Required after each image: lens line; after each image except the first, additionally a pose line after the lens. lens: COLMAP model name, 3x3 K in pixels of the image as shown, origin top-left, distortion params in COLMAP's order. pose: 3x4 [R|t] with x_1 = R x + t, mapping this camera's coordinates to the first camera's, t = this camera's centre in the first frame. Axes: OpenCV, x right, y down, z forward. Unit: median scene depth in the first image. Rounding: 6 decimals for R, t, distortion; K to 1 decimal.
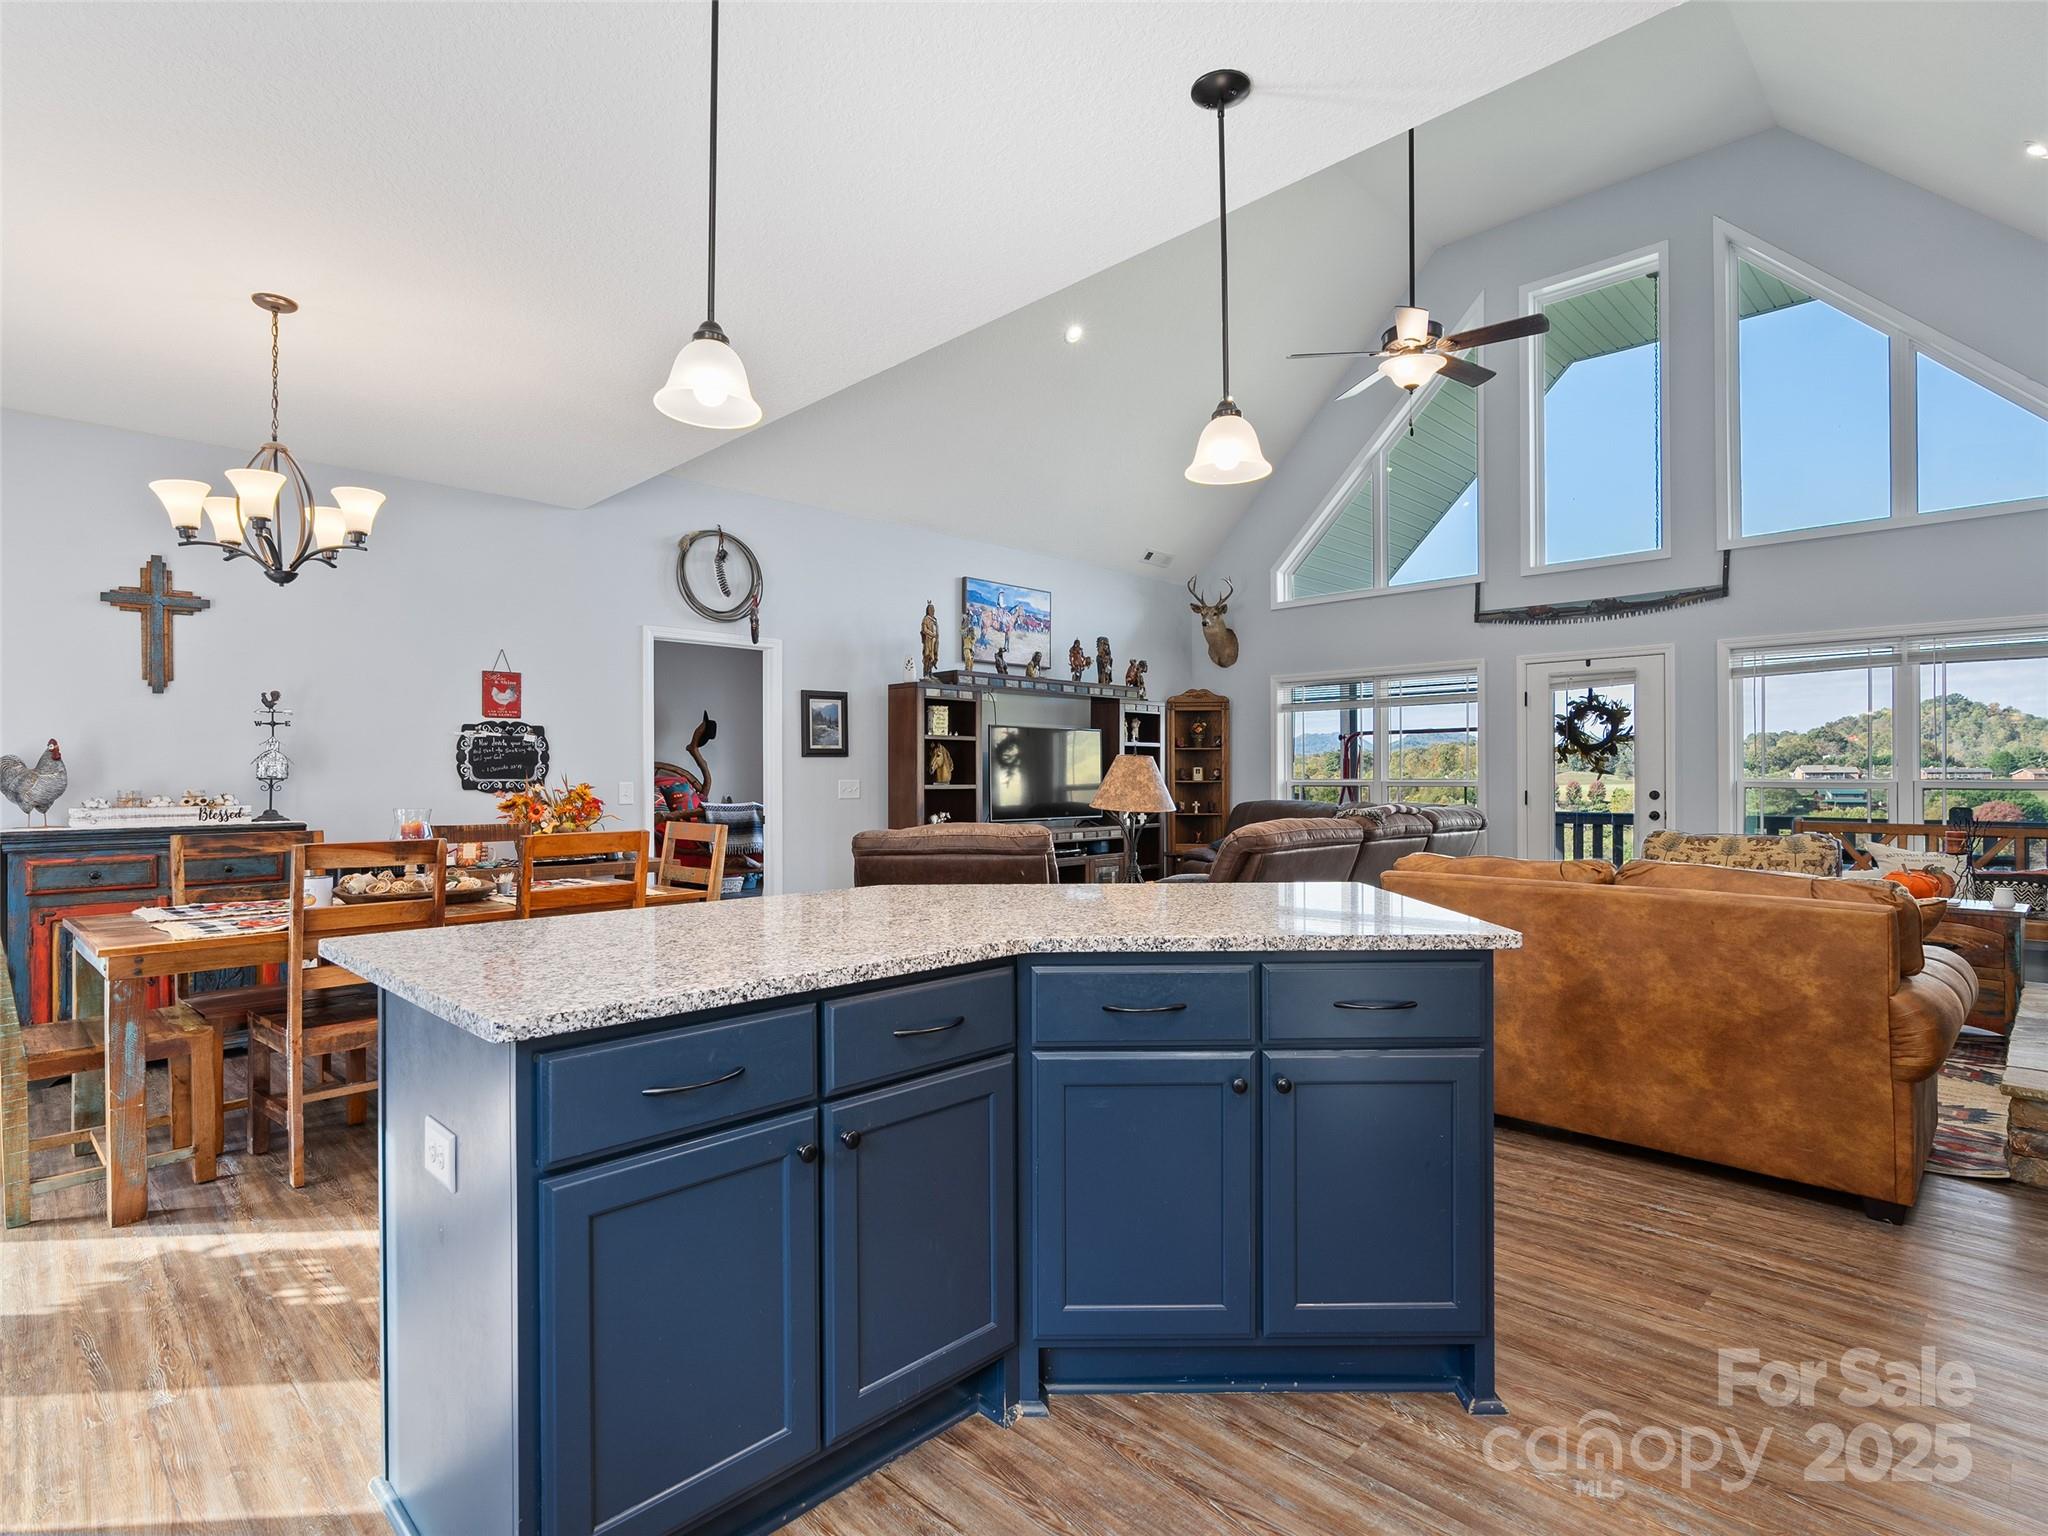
lens RADIAL K [[1044.9, 0, 1016.4], [0, 1044.9, 765.2], [0, 0, 1]] dist [-0.003948, -0.001325]
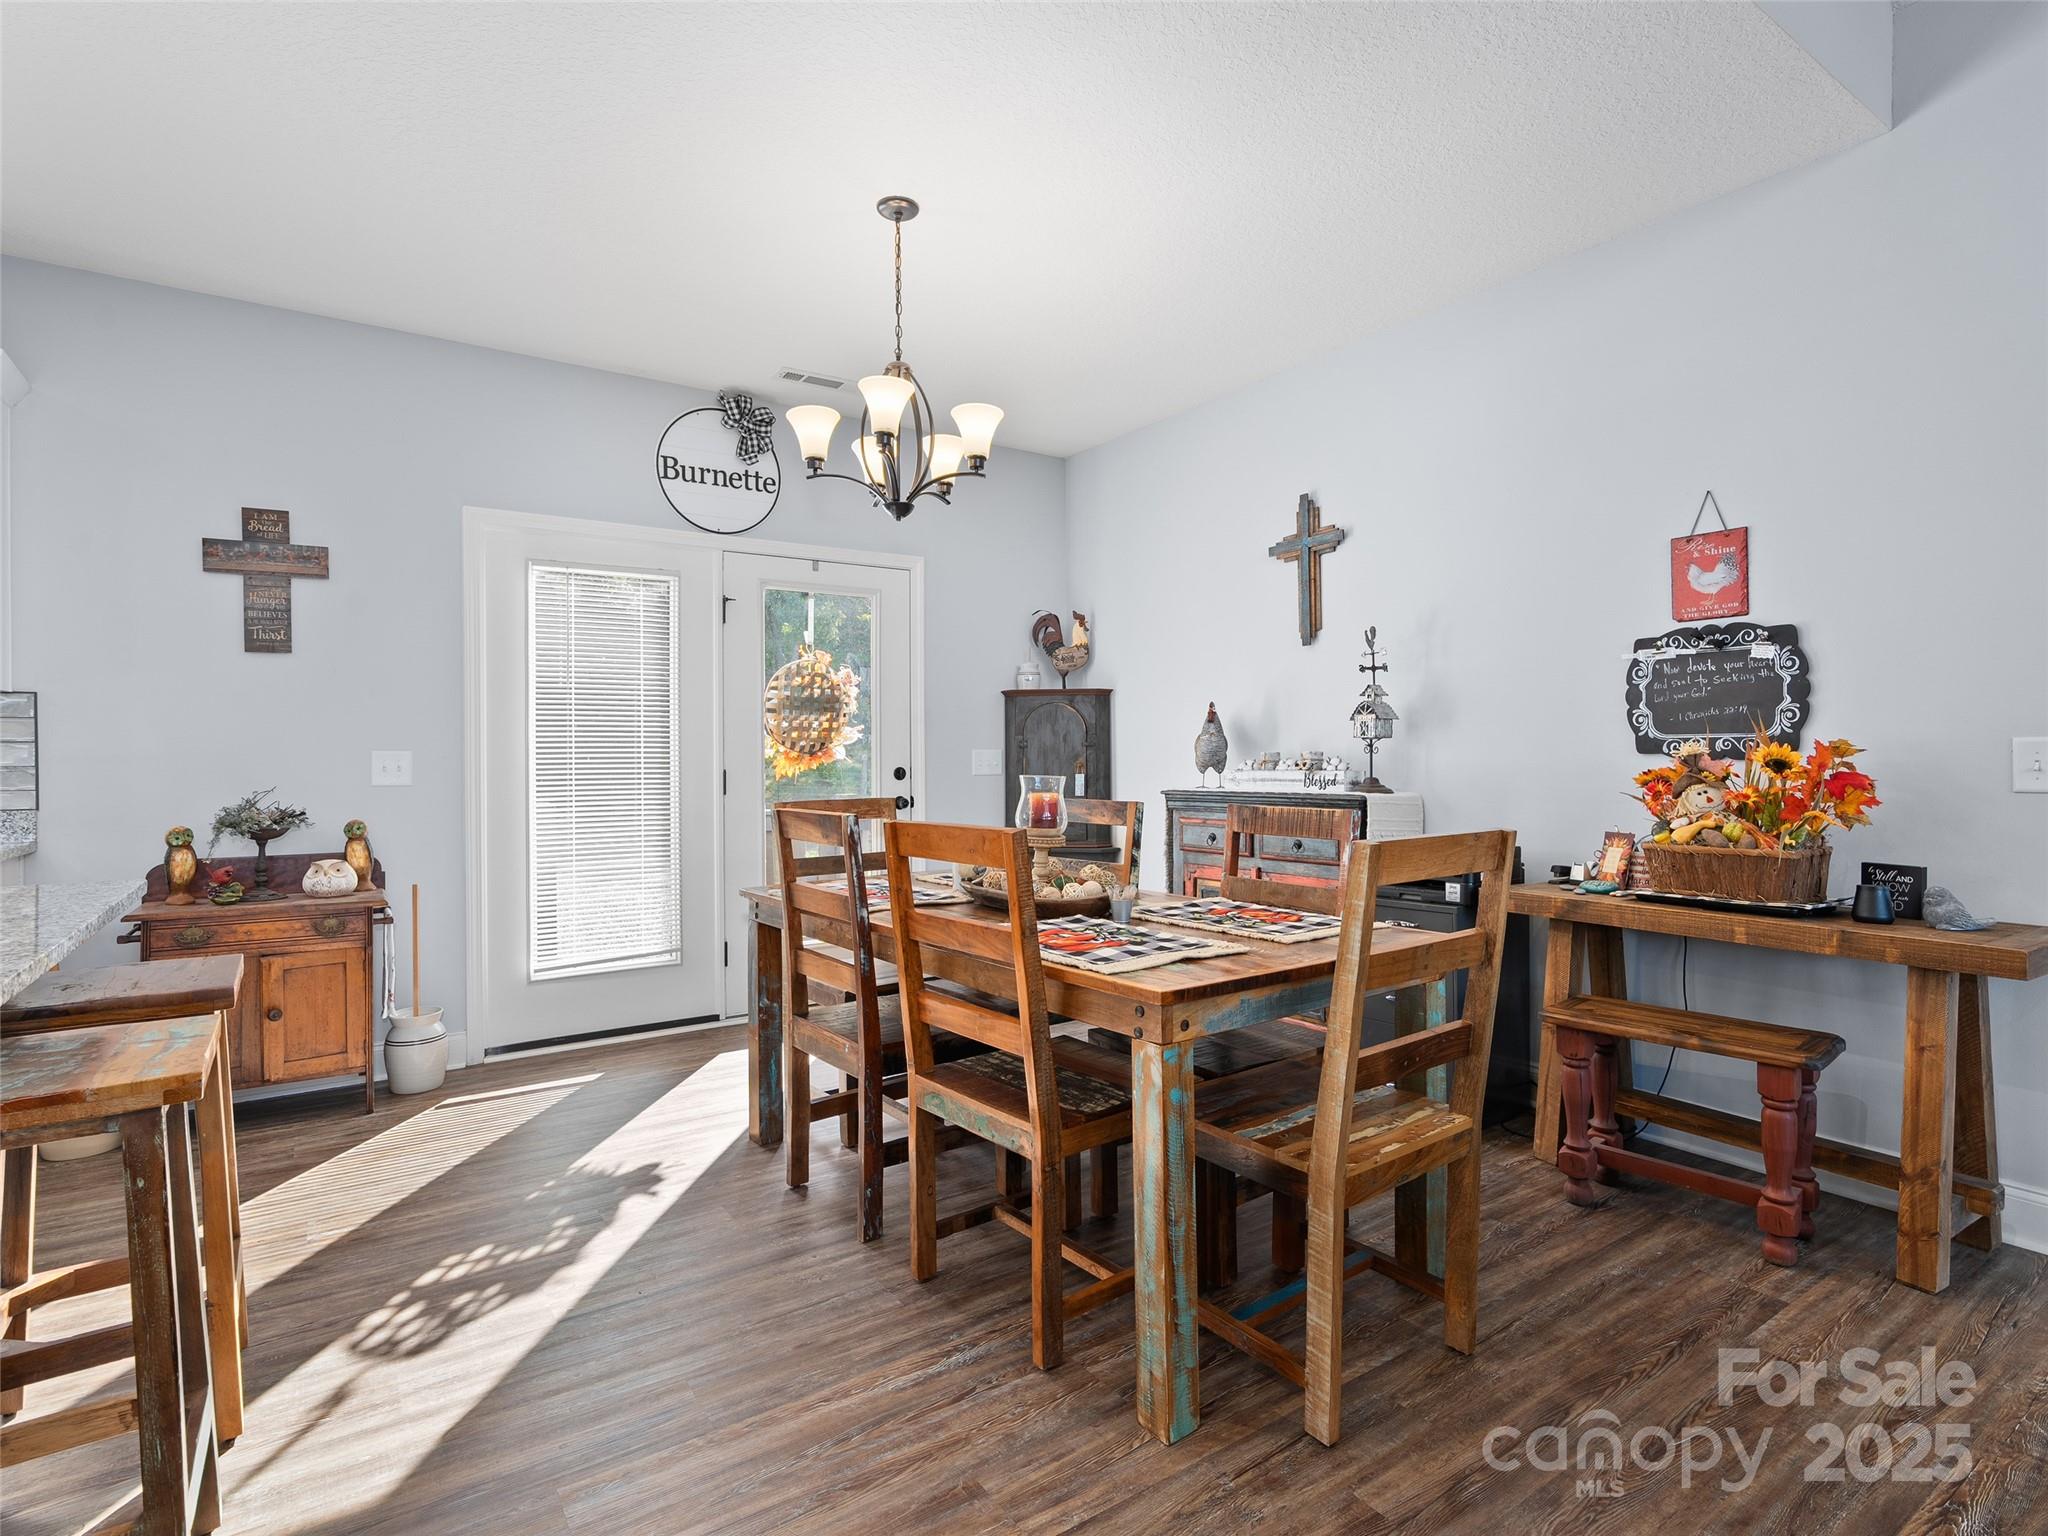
lens RADIAL K [[1044.4, 0, 1020.3], [0, 1044.4, 751.7], [0, 0, 1]] dist [-0.006190, 0.000149]
pose [[-0.184469, 0.000411, -0.982838, 0.074640], [0.017112, 0.999850, -0.002794, 0.013957], [0.982689, -0.017334, -0.184448, 0.587323]]
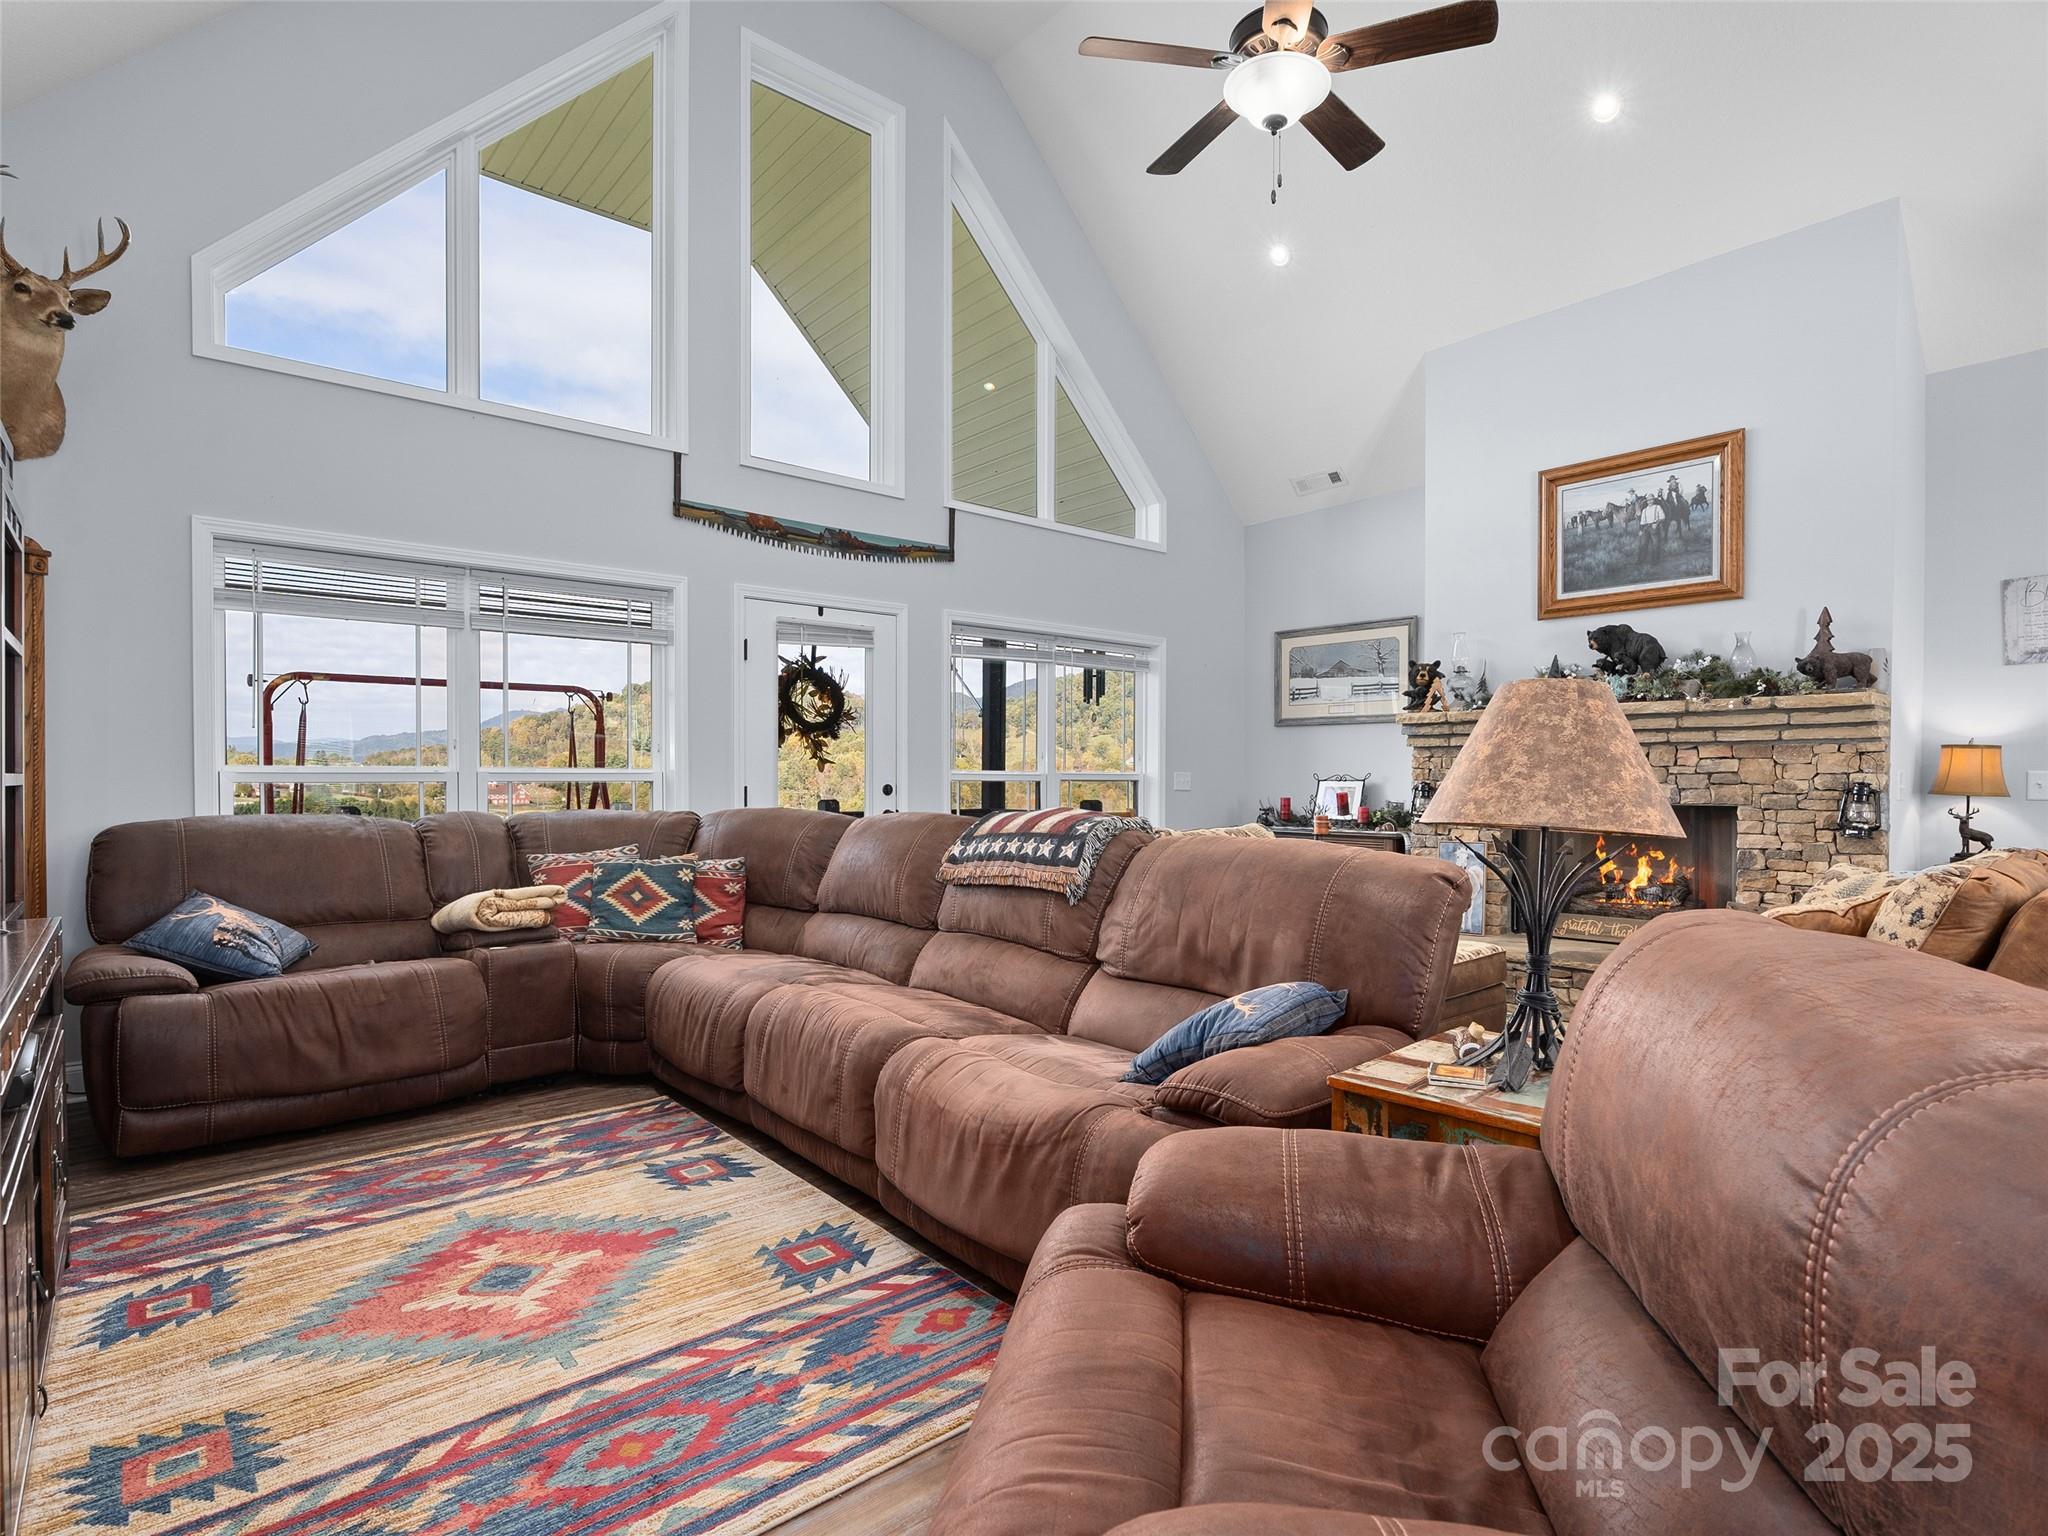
lens RADIAL K [[1049.1, 0, 1036.4], [0, 1049.1, 786.4], [0, 0, 1]] dist [-0.000216, 0.002621]
pose [[0.070680, -0.008495, 0.997463, -0.188513], [-0.012585, 0.999877, 0.009407, 0.017229], [-0.997420, -0.013218, 0.070565, 0.836824]]
